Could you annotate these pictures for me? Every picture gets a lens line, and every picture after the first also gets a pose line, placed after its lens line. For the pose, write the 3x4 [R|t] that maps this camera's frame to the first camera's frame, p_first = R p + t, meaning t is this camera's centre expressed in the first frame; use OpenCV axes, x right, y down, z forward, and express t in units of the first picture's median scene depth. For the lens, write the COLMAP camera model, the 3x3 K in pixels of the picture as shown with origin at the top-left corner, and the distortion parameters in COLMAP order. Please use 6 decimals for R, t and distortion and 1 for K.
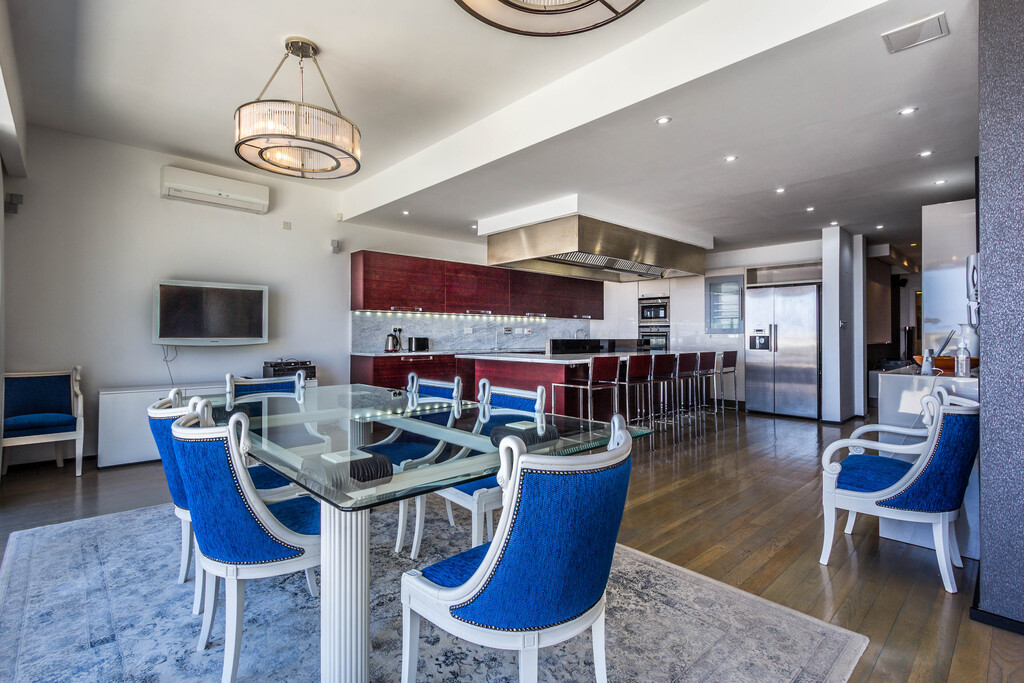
lens RADIAL K [[477.0, 0, 508.5], [0, 477.0, 335.3], [0, 0, 1]] dist [0.007571, 0.000014]
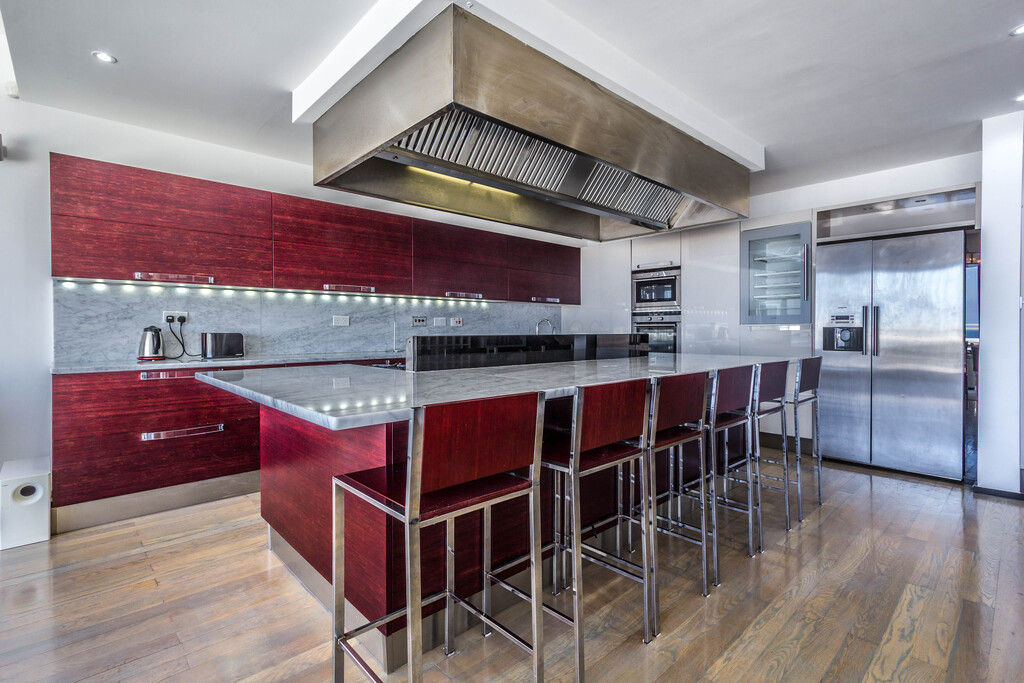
lens RADIAL K [[479.5, 0, 496.5], [0, 479.5, 336.2], [0, 0, 1]] dist [0.017313, 0.000302]
pose [[0.999716, -0.004134, -0.023468, 0.123198], [0.004493, 0.999874, 0.015230, 0.001295], [0.023402, -0.015331, 0.999609, 0.405840]]
